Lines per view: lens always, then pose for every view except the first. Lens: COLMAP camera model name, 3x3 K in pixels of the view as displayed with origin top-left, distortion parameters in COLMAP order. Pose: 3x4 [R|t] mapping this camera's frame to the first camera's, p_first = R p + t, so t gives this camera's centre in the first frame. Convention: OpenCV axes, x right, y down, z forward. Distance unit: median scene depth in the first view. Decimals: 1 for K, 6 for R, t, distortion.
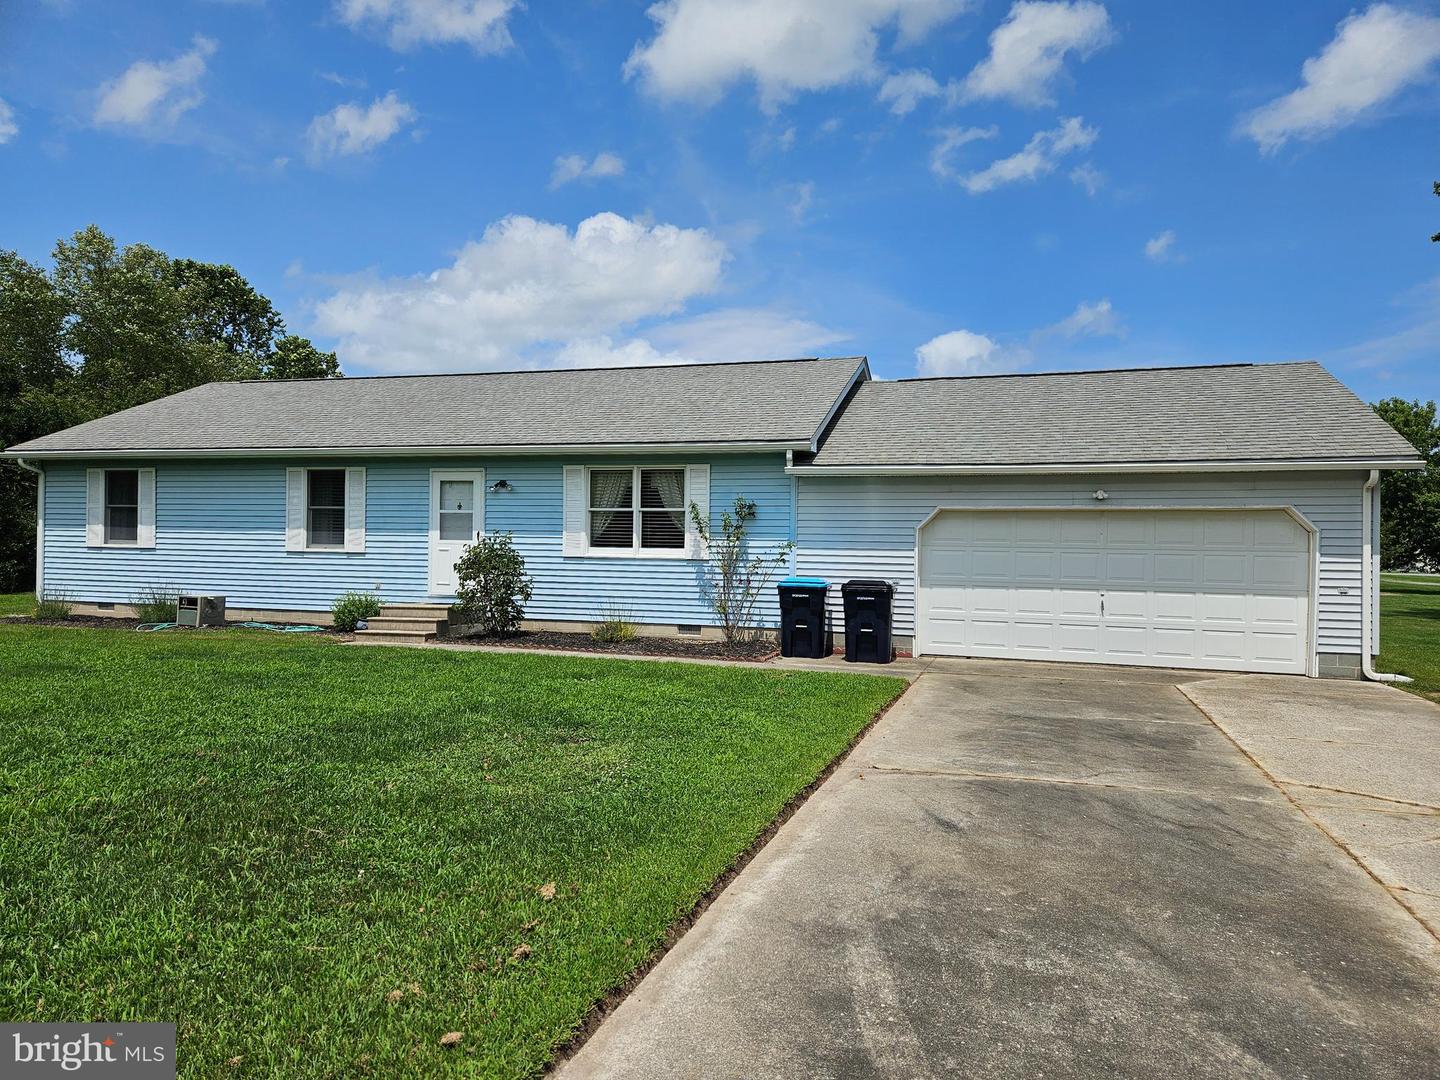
lens RADIAL K [[971.9, 0, 722.1], [0, 971.9, 537.9], [0, 0, 1]] dist [0.056416, -0.040277]
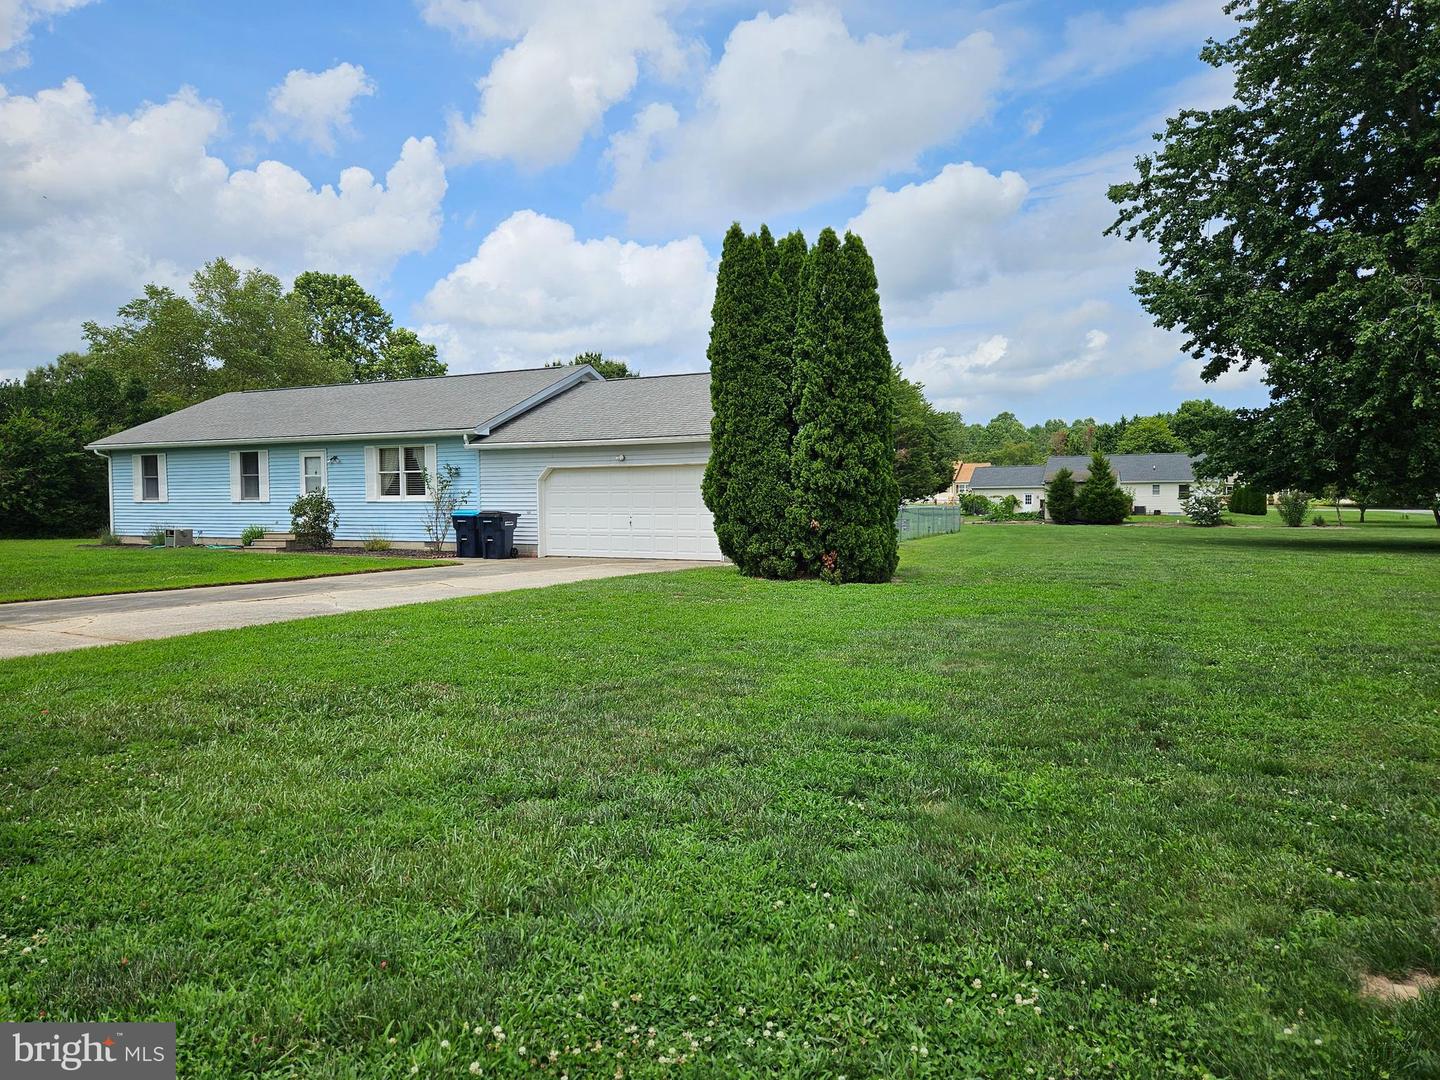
lens RADIAL K [[971.9, 0, 722.9], [0, 971.9, 545.6], [0, 0, 1]] dist [0.056416, -0.040277]
pose [[0.983362, -0.009124, -0.181430, 0.735339], [0.017995, 0.998718, 0.047312, 0.026132], [0.180766, -0.049790, 0.982265, -0.518600]]
